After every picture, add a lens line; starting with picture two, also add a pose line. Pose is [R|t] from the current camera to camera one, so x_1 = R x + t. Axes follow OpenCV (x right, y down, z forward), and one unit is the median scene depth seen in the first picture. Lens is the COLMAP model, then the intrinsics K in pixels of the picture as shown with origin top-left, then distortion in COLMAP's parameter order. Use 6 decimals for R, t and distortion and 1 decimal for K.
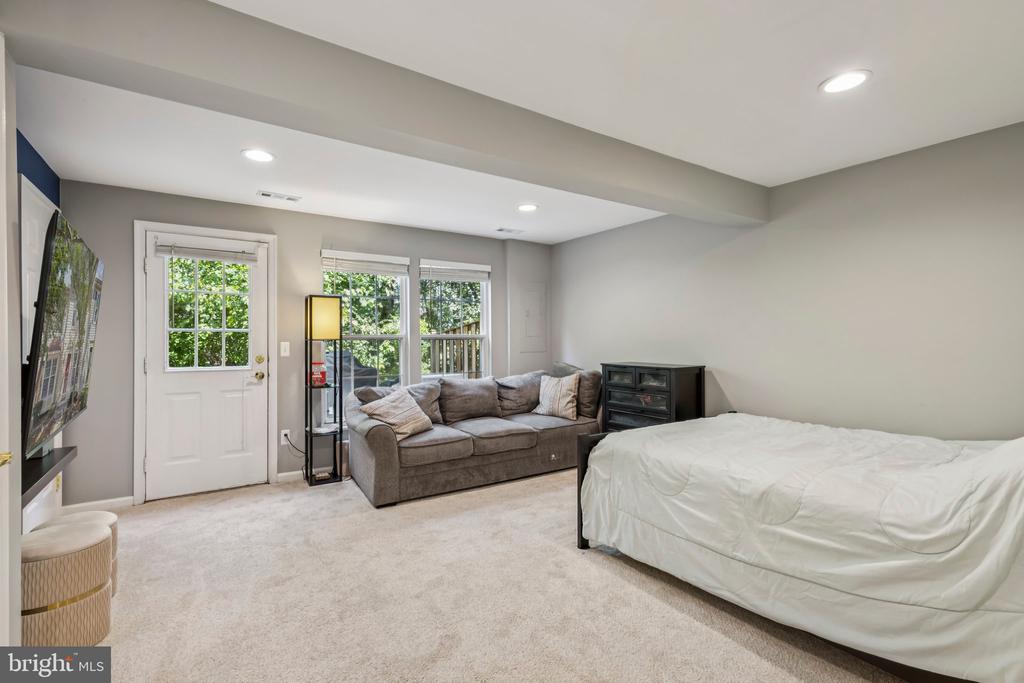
lens RADIAL K [[482.1, 0, 510.1], [0, 482.1, 344.4], [0, 0, 1]] dist [0.015856, -0.001344]
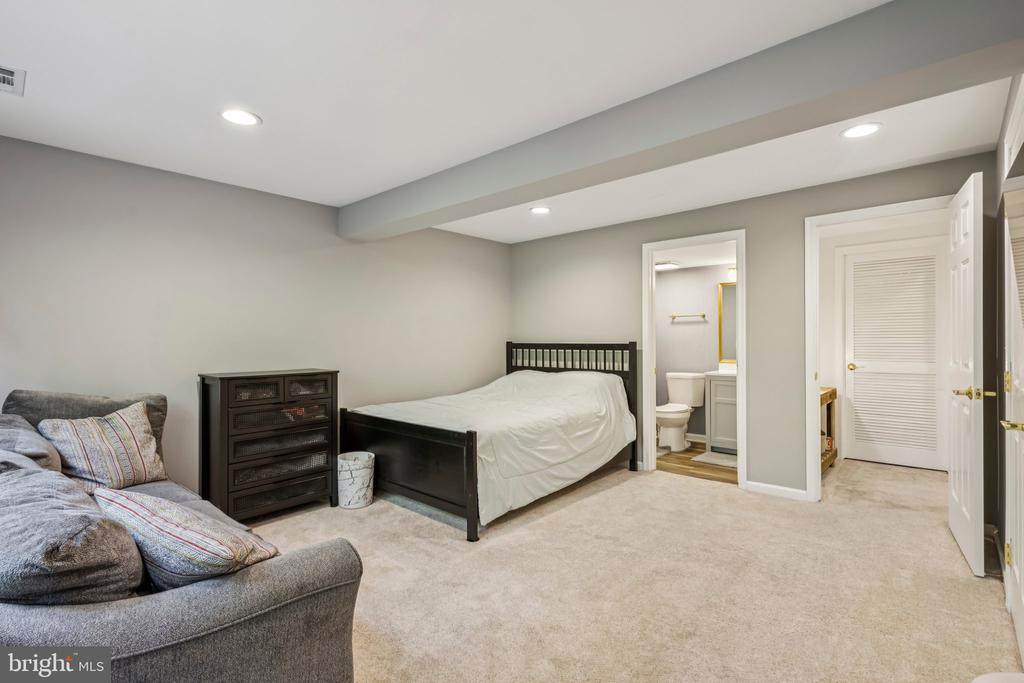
lens RADIAL K [[482.1, 0, 520.2], [0, 482.1, 337.2], [0, 0, 1]] dist [0.015856, -0.001344]
pose [[-0.255308, 0.007733, 0.966829, -1.039047], [0.017307, 0.999844, -0.003427, -0.012886], [-0.966705, 0.015858, -0.255402, 1.370705]]
